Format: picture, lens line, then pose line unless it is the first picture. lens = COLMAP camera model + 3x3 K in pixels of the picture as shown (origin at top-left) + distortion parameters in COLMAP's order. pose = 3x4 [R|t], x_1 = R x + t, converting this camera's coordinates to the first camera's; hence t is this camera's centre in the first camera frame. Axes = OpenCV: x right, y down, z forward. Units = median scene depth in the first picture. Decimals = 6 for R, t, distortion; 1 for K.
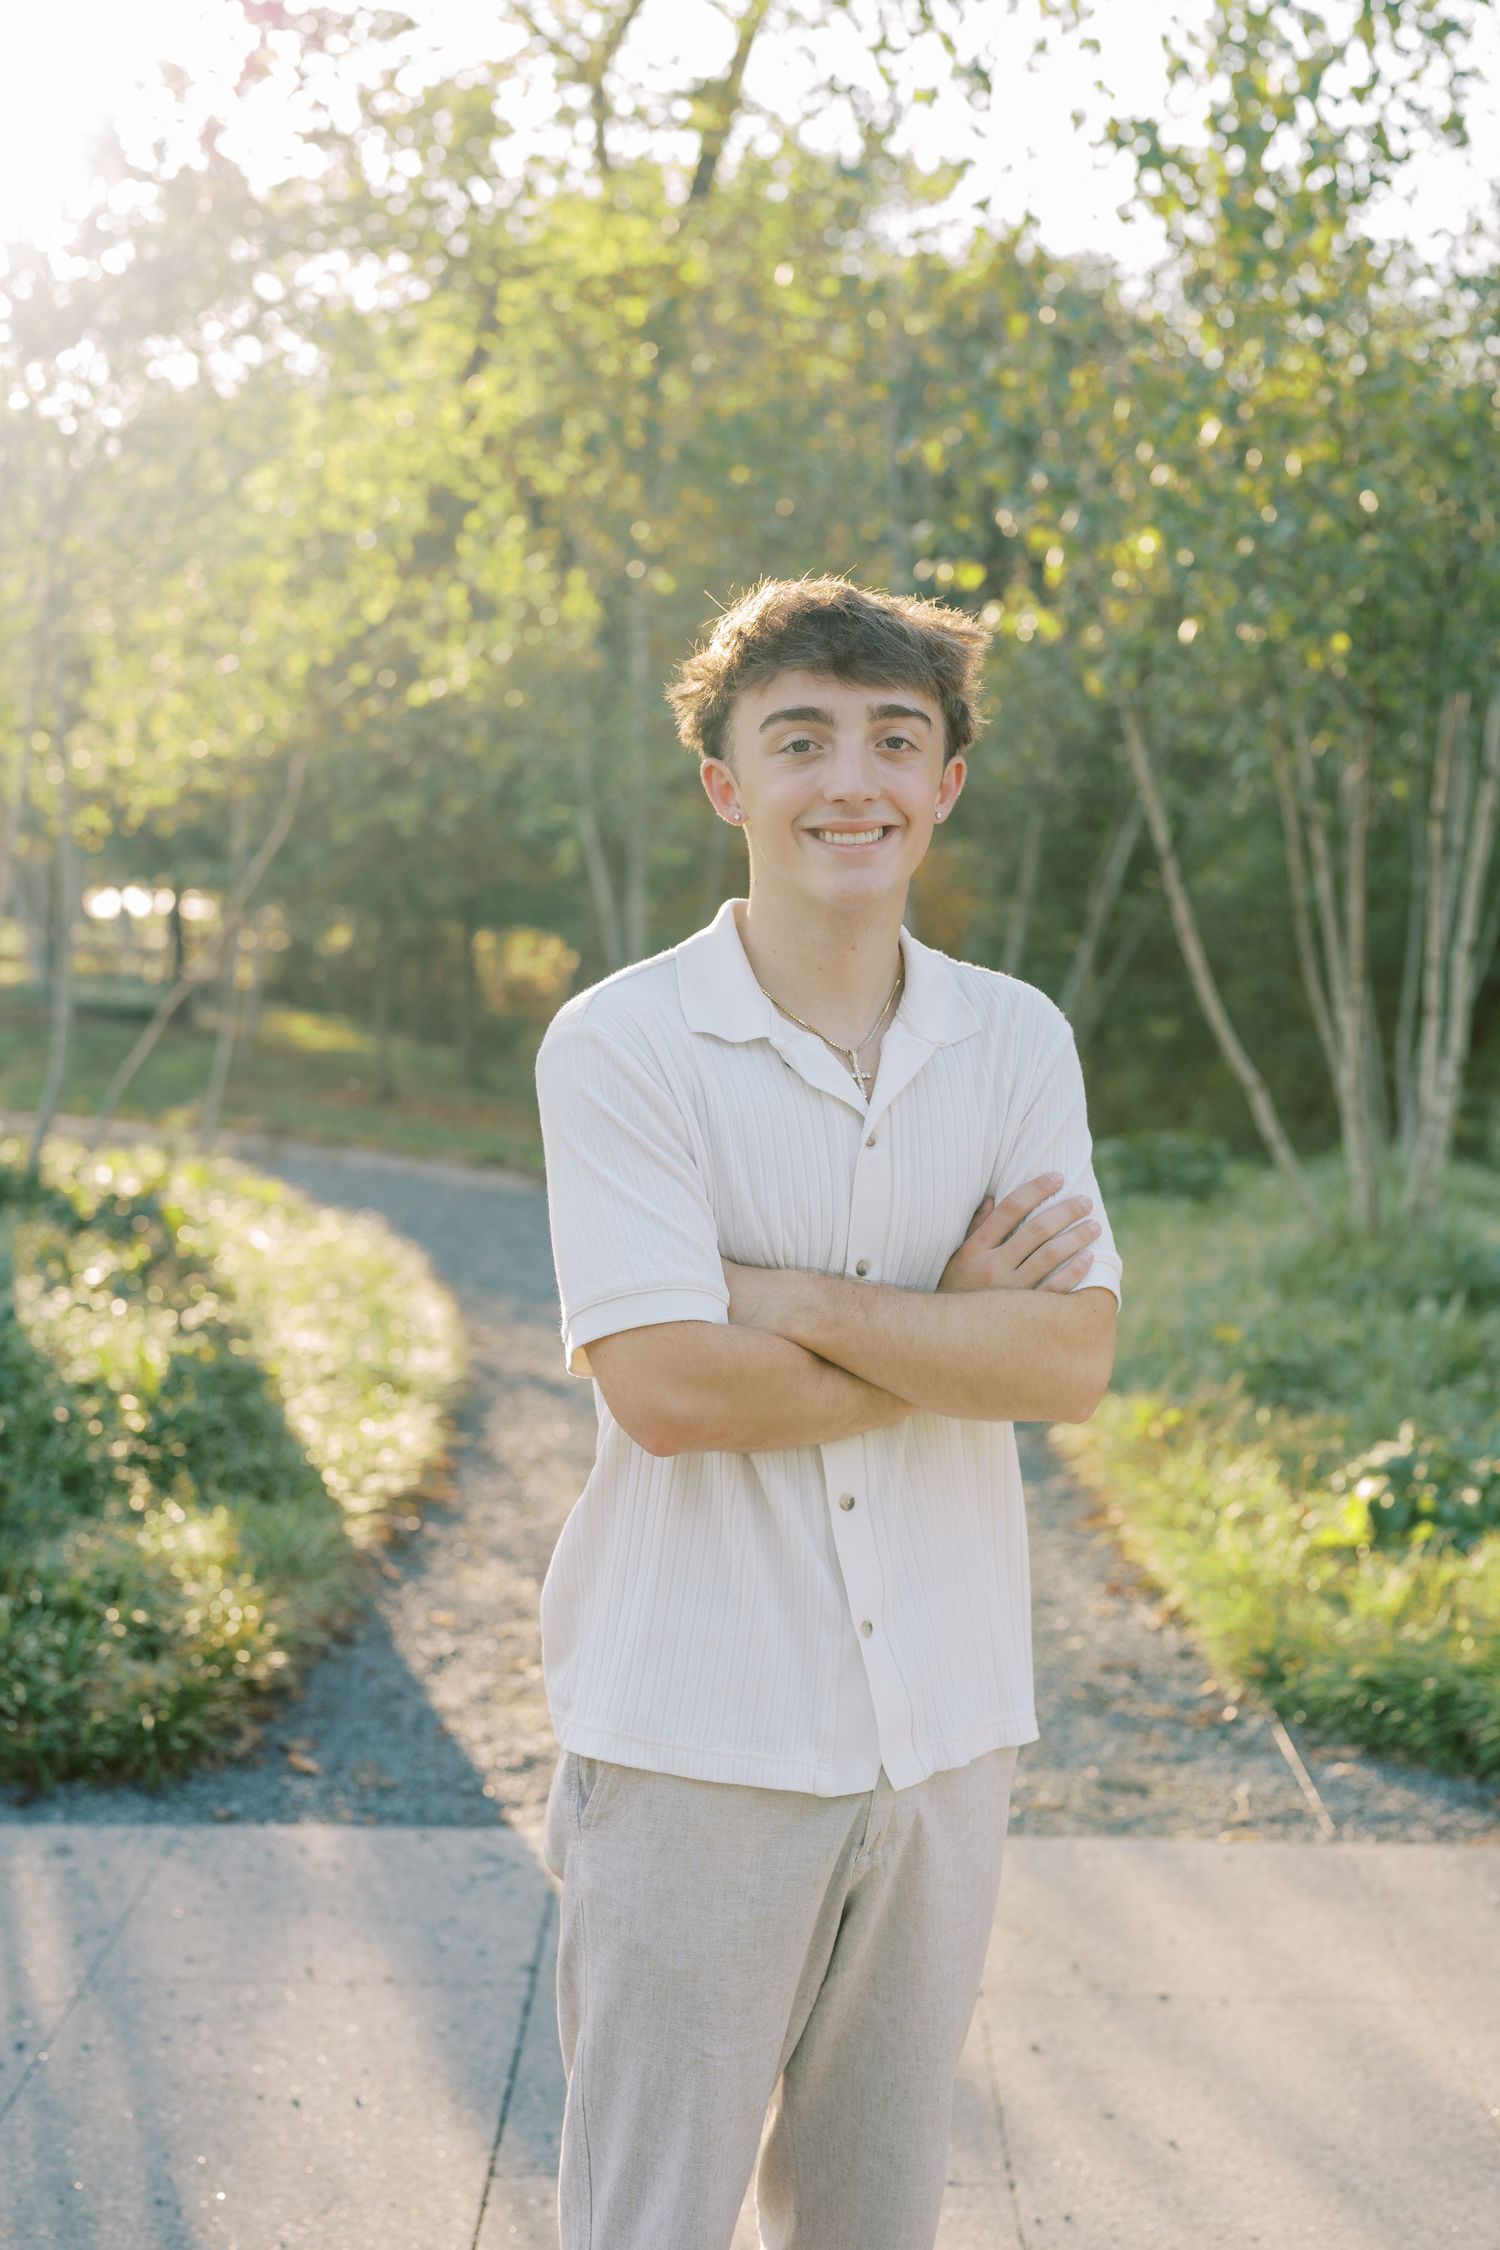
lens RADIAL K [[3161.6, 0, 750.0], [0, 3161.6, 1125.0], [0, 0, 1]] dist [-0.037226, 0.054477]
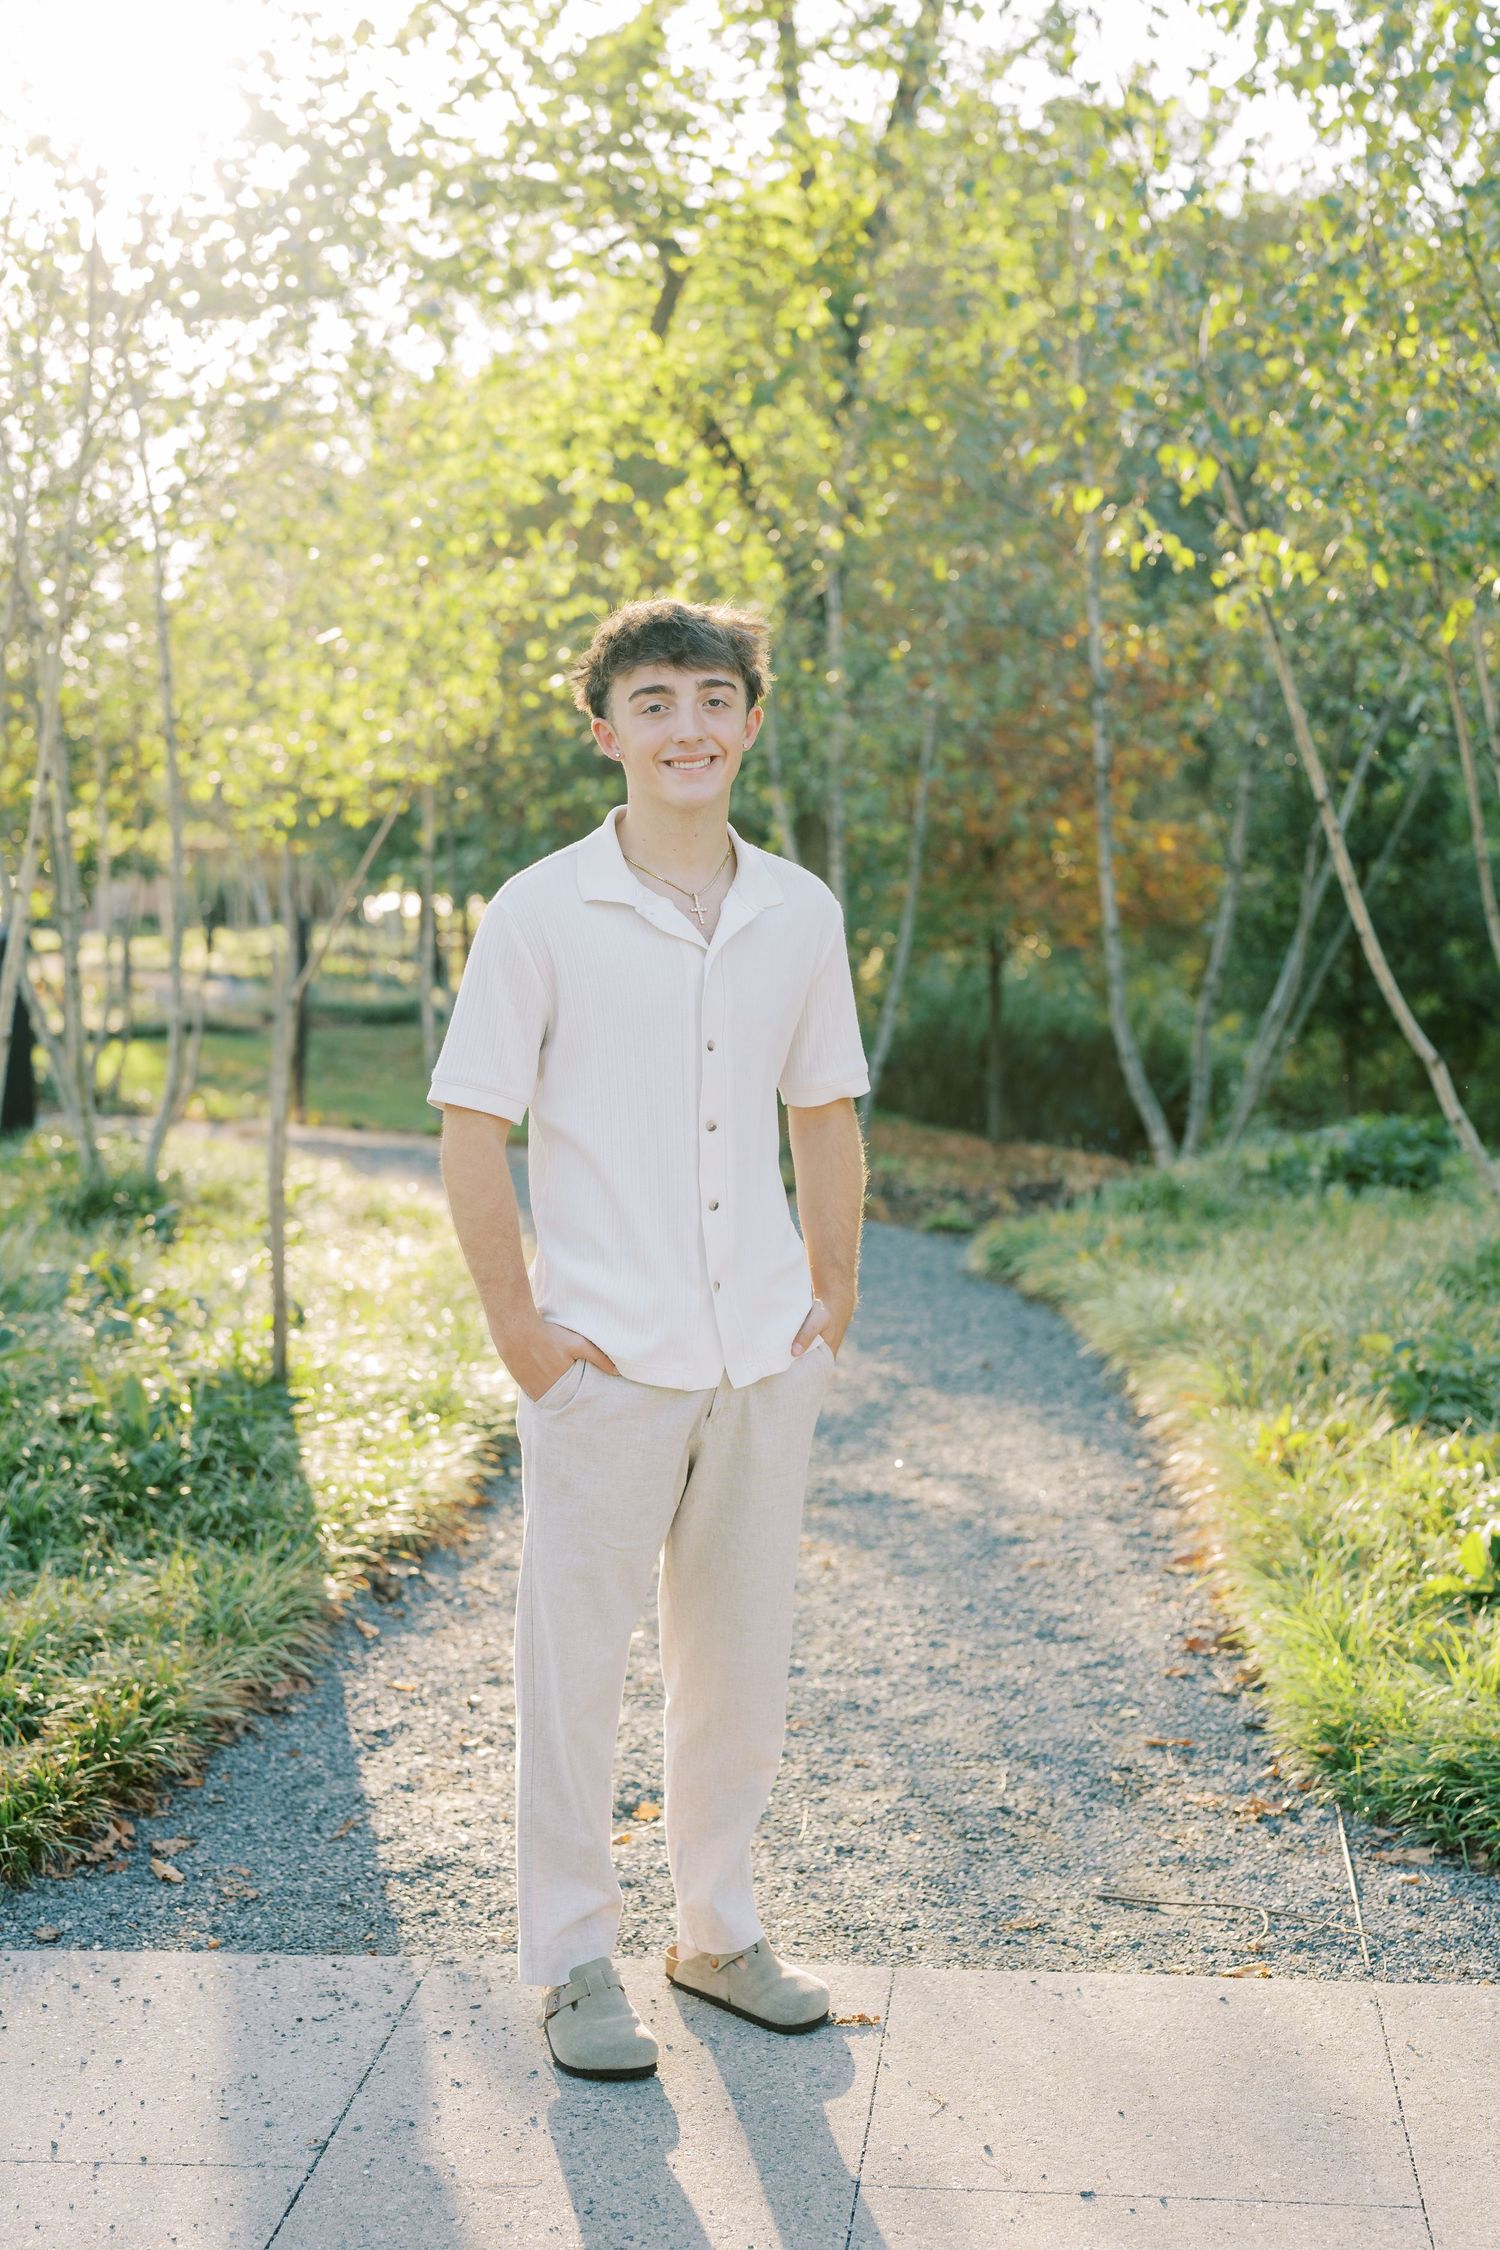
lens RADIAL K [[3189.1, 0, 745.7], [0, 3189.1, 1116.3], [0, 0, 1]] dist [0.010600, 0.049227]
pose [[0.994354, -0.020163, -0.104176, 0.073525], [0.020083, 0.999797, -0.001820, 0.001164], [0.104191, -0.000282, 0.994557, 0.099849]]
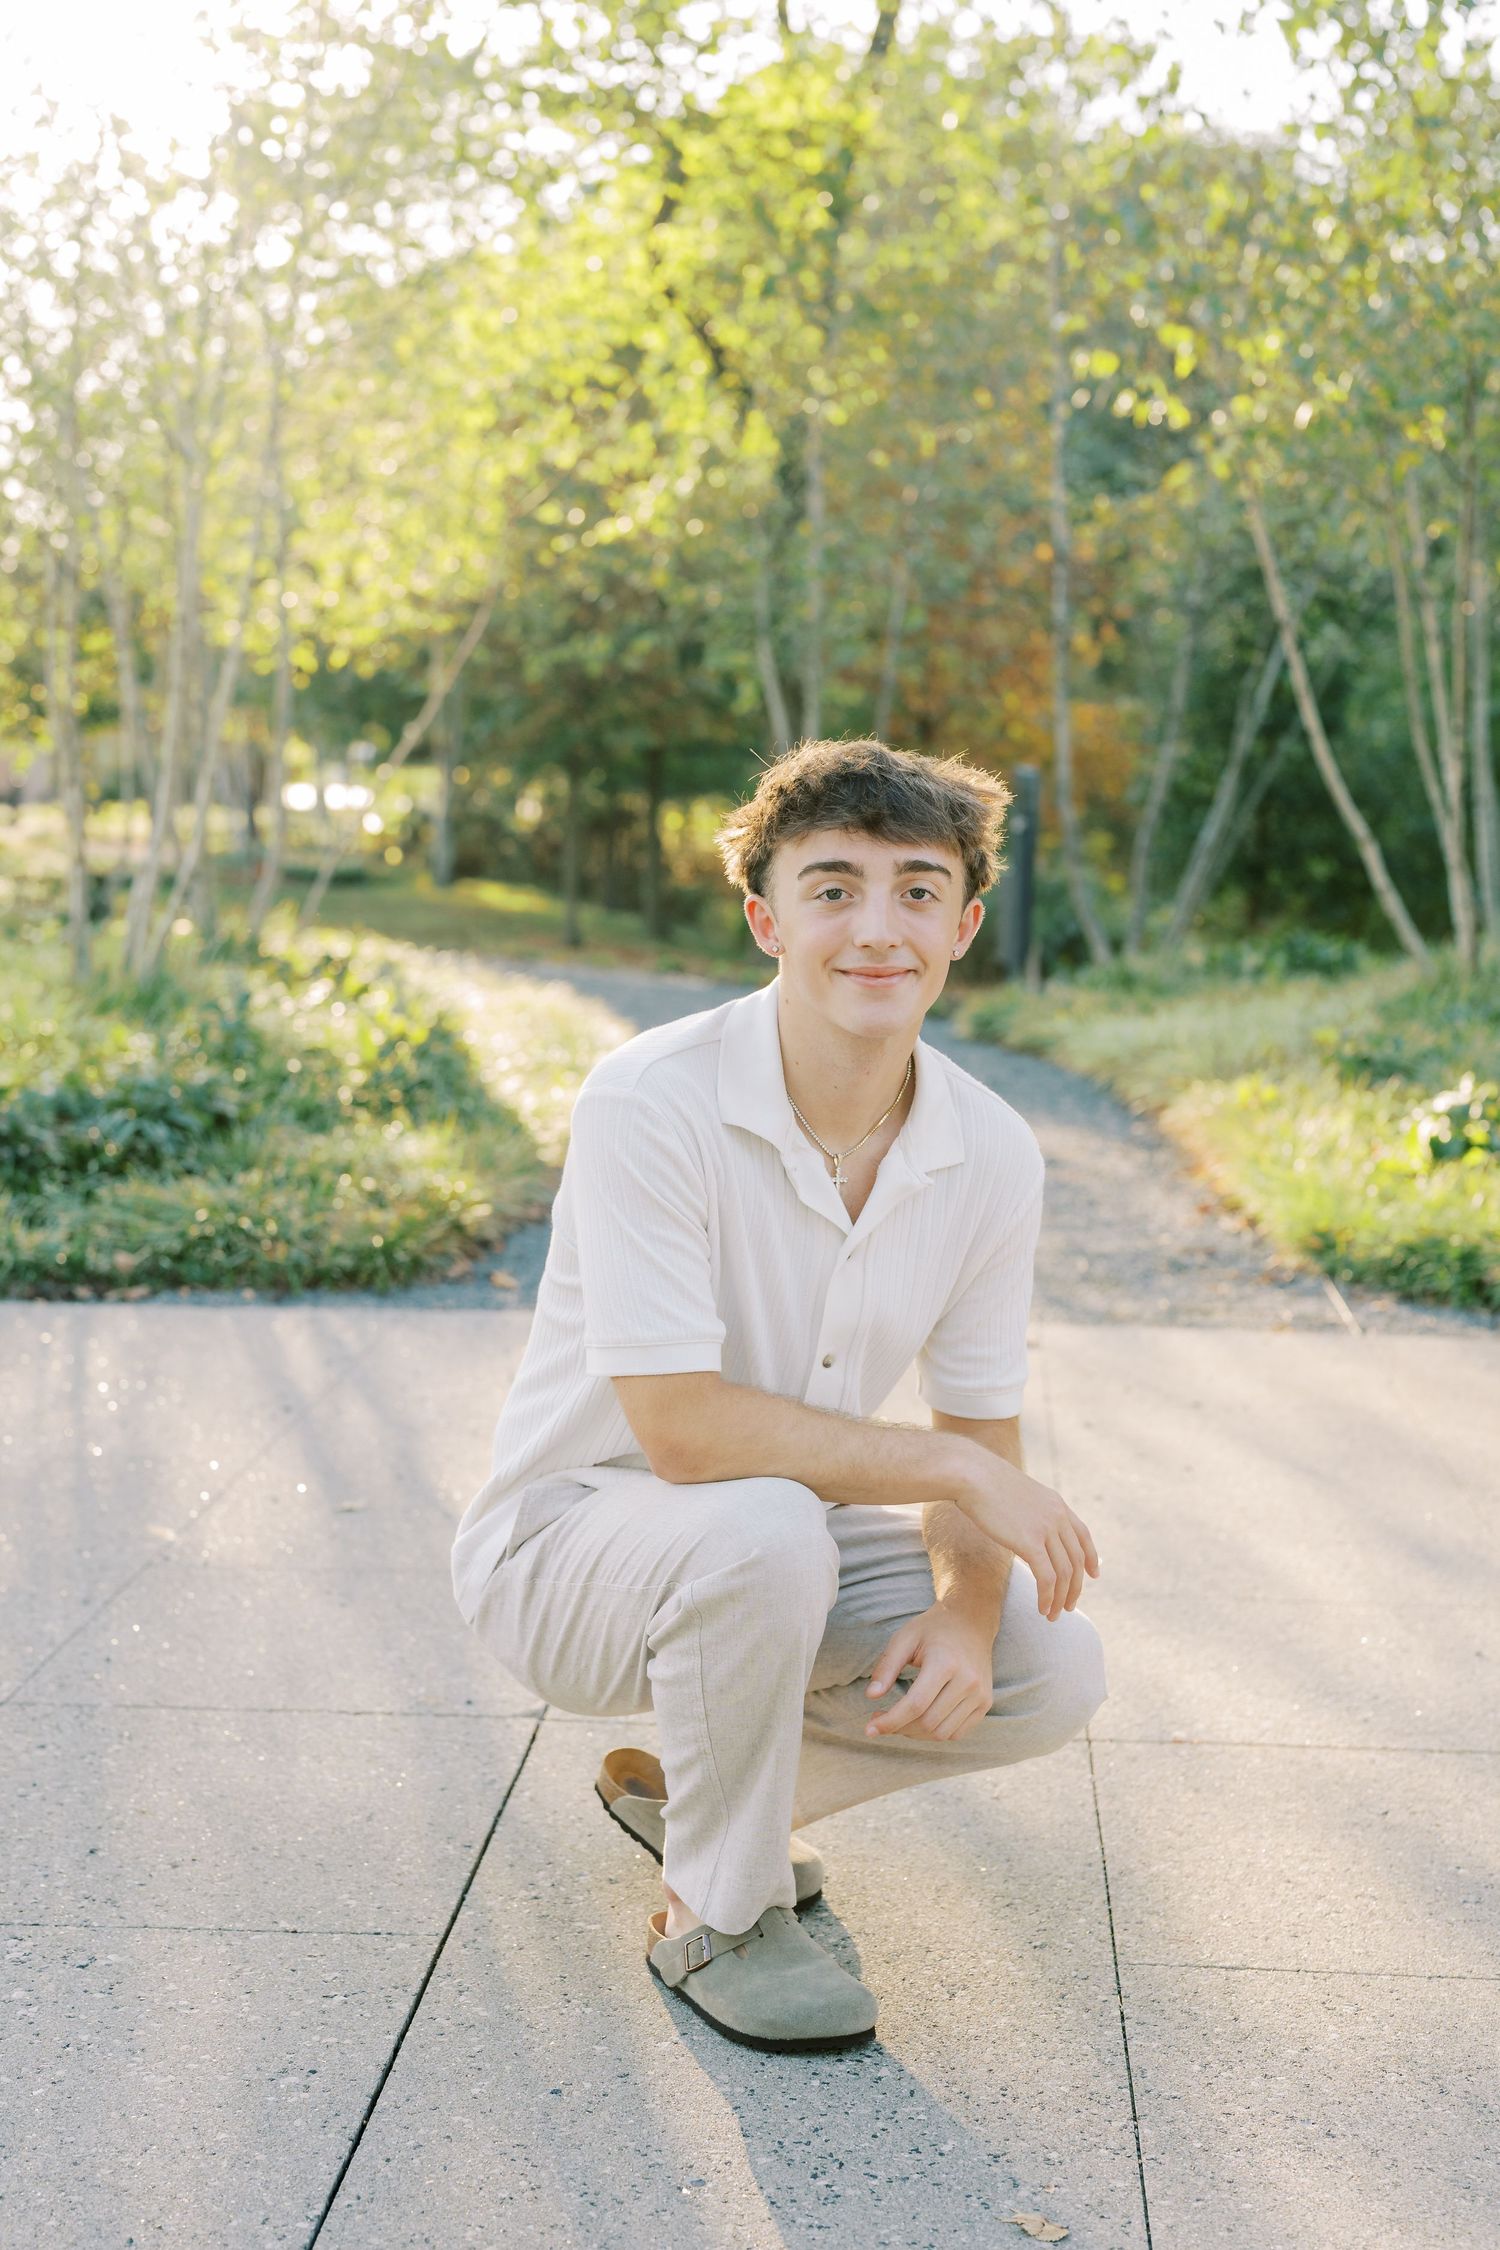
lens RADIAL K [[3177.2, 0, 716.6], [0, 3177.2, 1130.9], [0, 0, 1]] dist [-0.000679, 0.041685]
pose [[0.997558, 0.008544, -0.069312, 0.015629], [-0.006755, 0.999639, 0.026003, 0.074590], [0.069509, -0.025471, 0.997256, -0.138089]]
